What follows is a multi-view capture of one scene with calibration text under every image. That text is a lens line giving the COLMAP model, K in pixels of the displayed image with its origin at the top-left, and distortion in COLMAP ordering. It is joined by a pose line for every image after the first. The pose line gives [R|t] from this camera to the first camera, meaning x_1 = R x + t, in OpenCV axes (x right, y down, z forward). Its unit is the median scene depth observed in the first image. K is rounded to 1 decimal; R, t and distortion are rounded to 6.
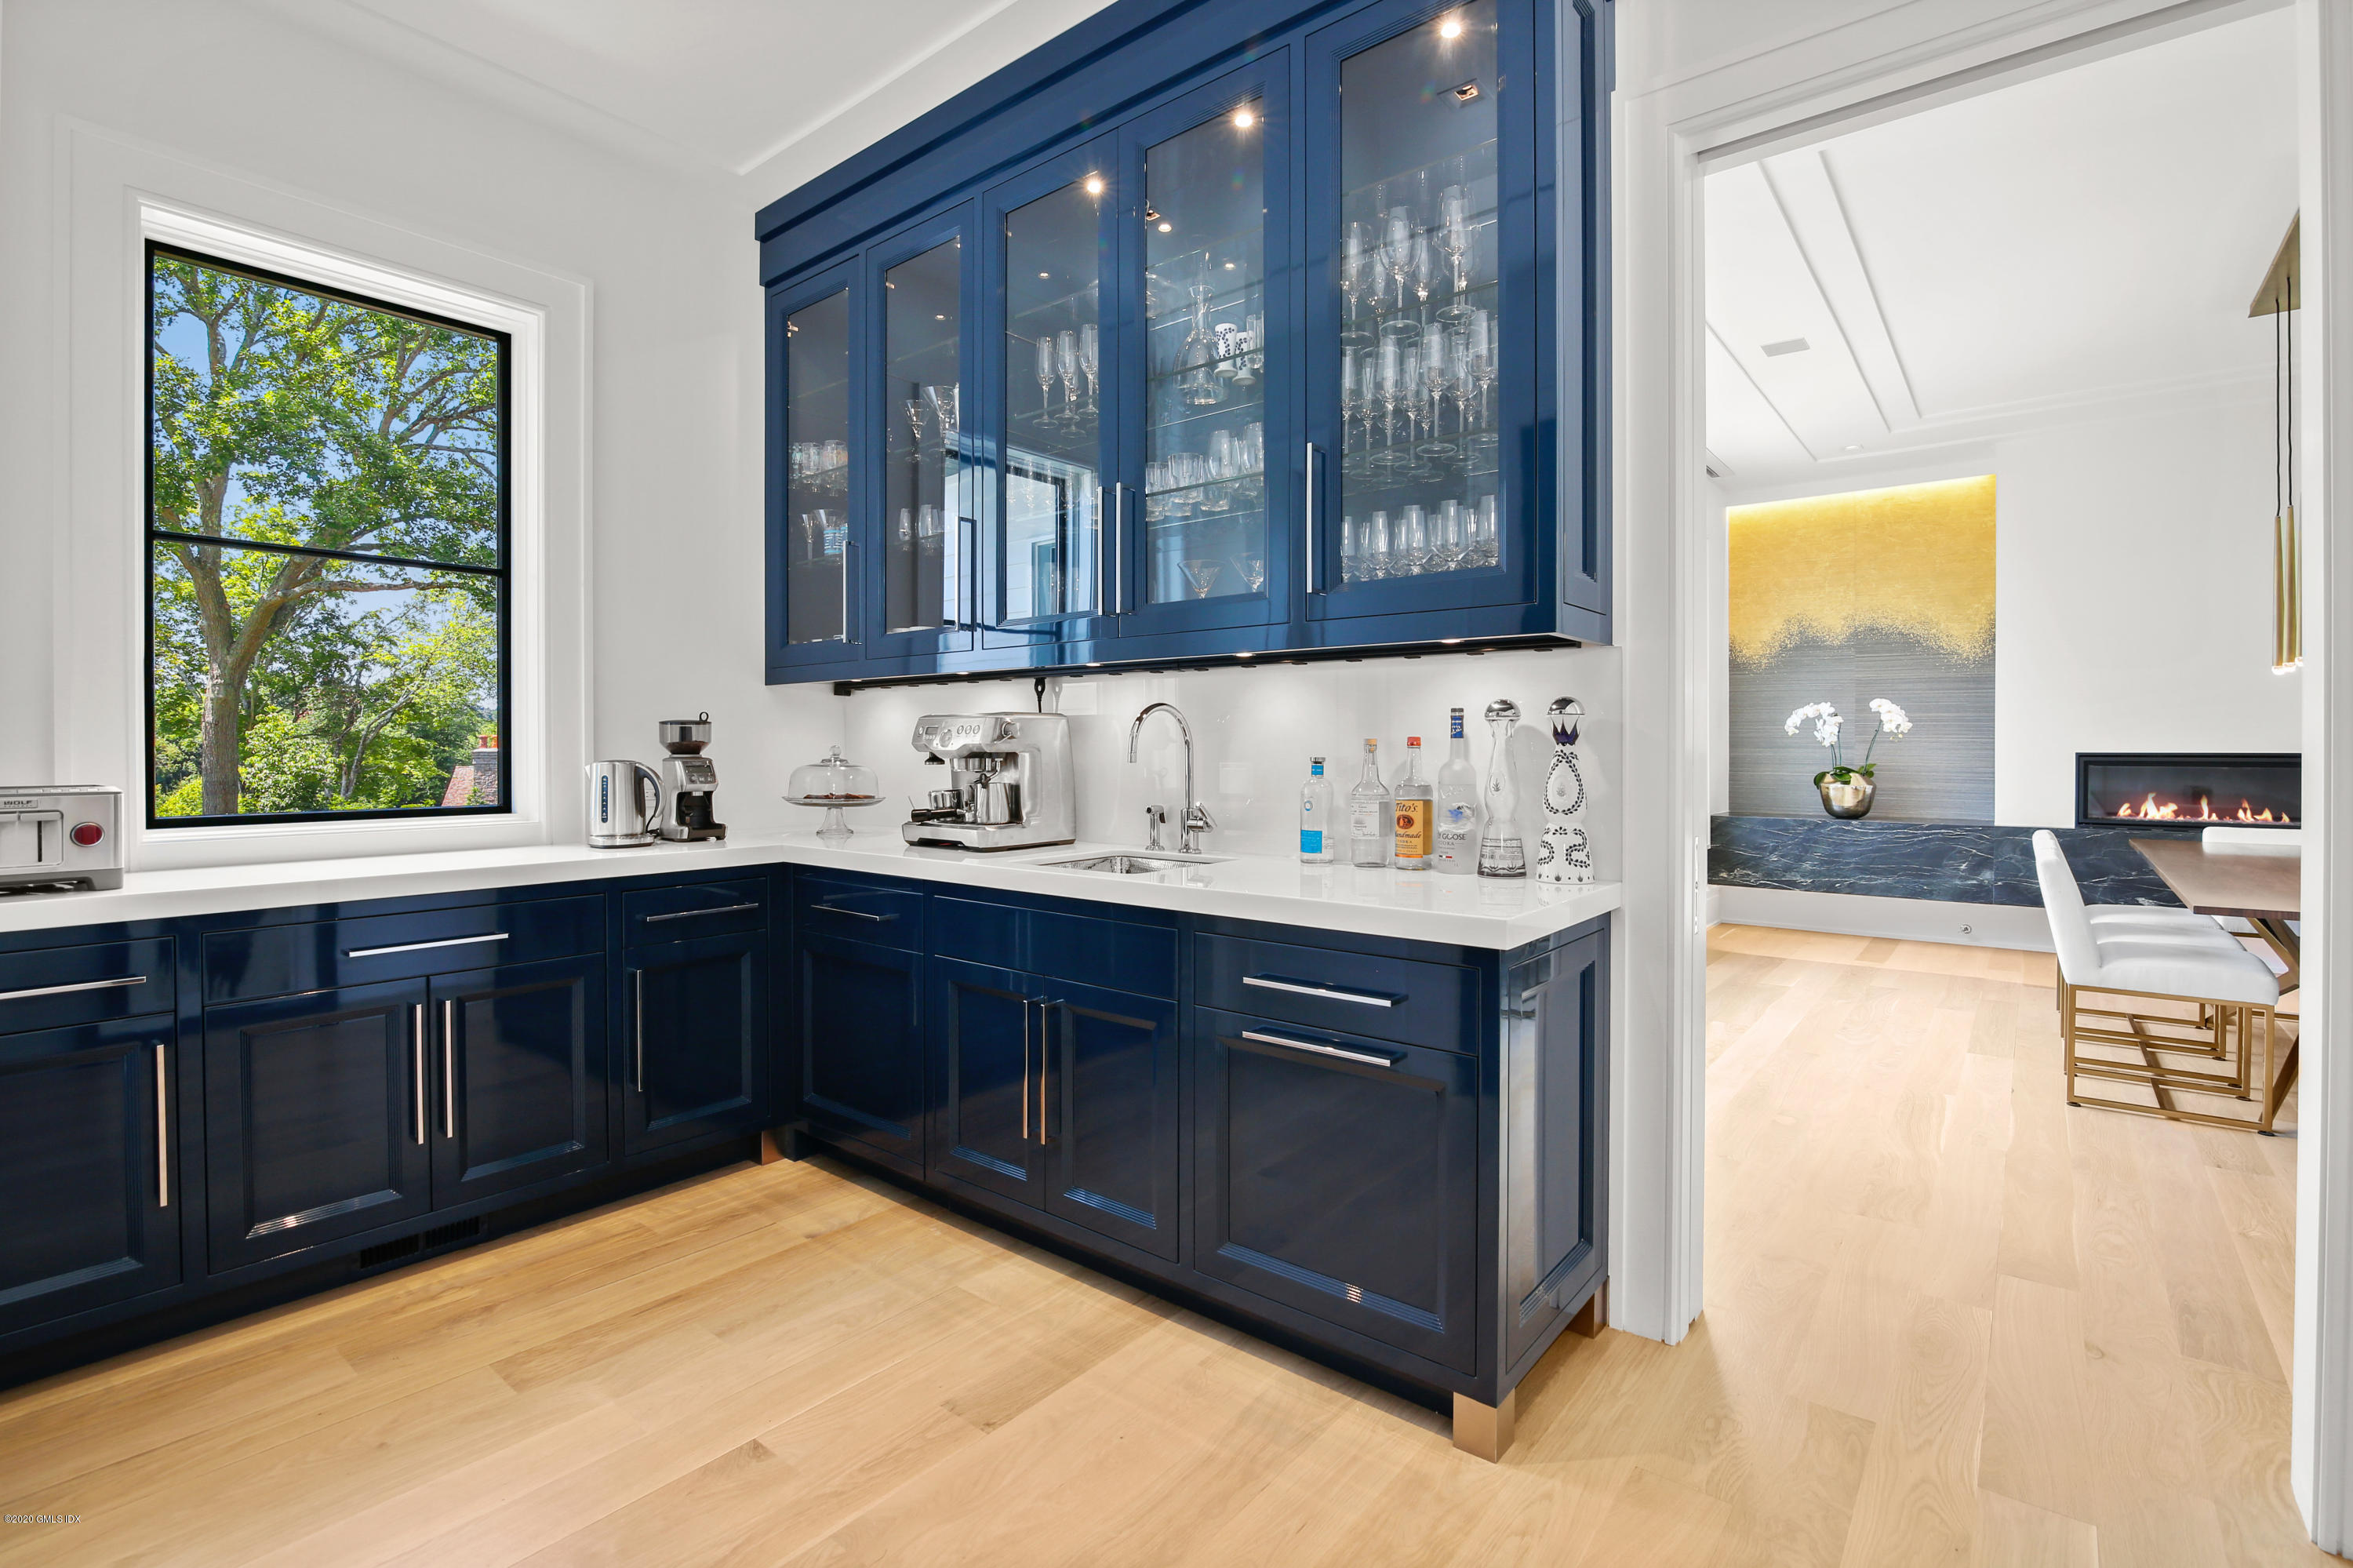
lens RADIAL K [[1092.4, 0, 1186.2], [0, 1092.4, 778.7], [0, 0, 1]] dist [-0.021697, 0.001991]
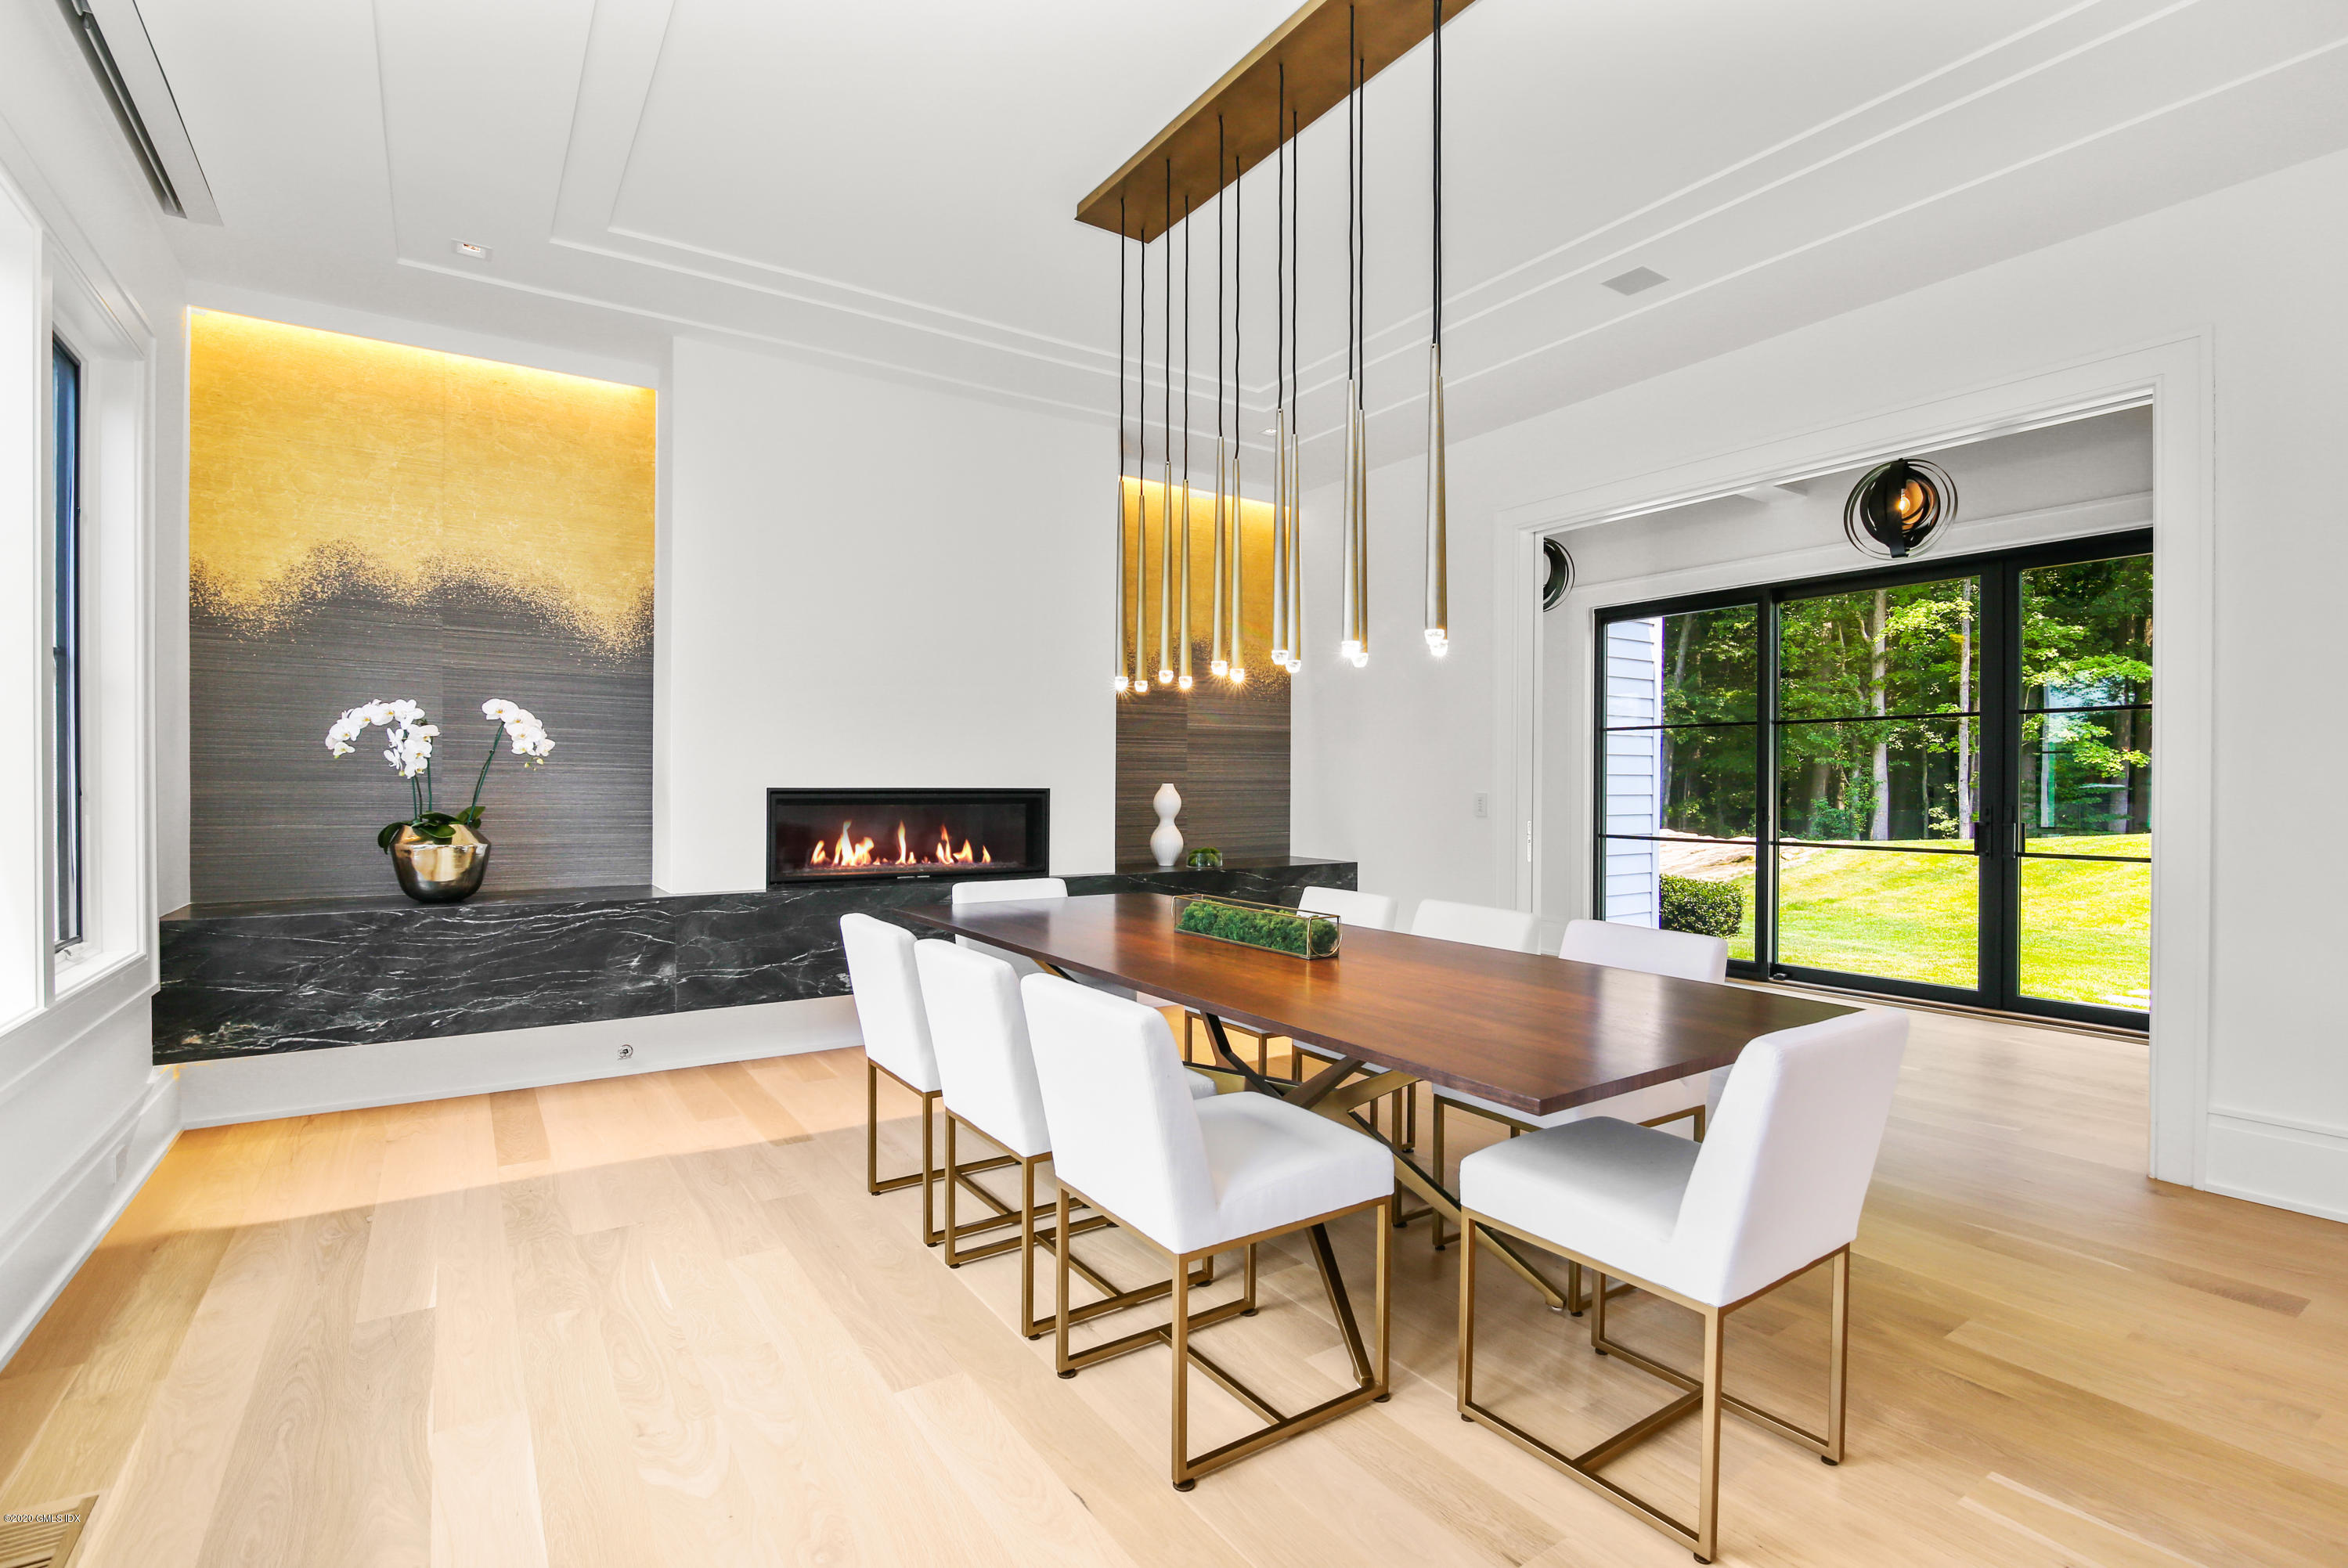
lens RADIAL K [[1089.9, 0, 1183.7], [0, 1089.9, 778.7], [0, 0, 1]] dist [-0.021697, 0.001991]
pose [[0.303933, 0.003805, 0.952686, 0.179687], [0.021976, 0.999698, -0.011003, -0.014293], [-0.952440, 0.024280, 0.303758, 0.446259]]
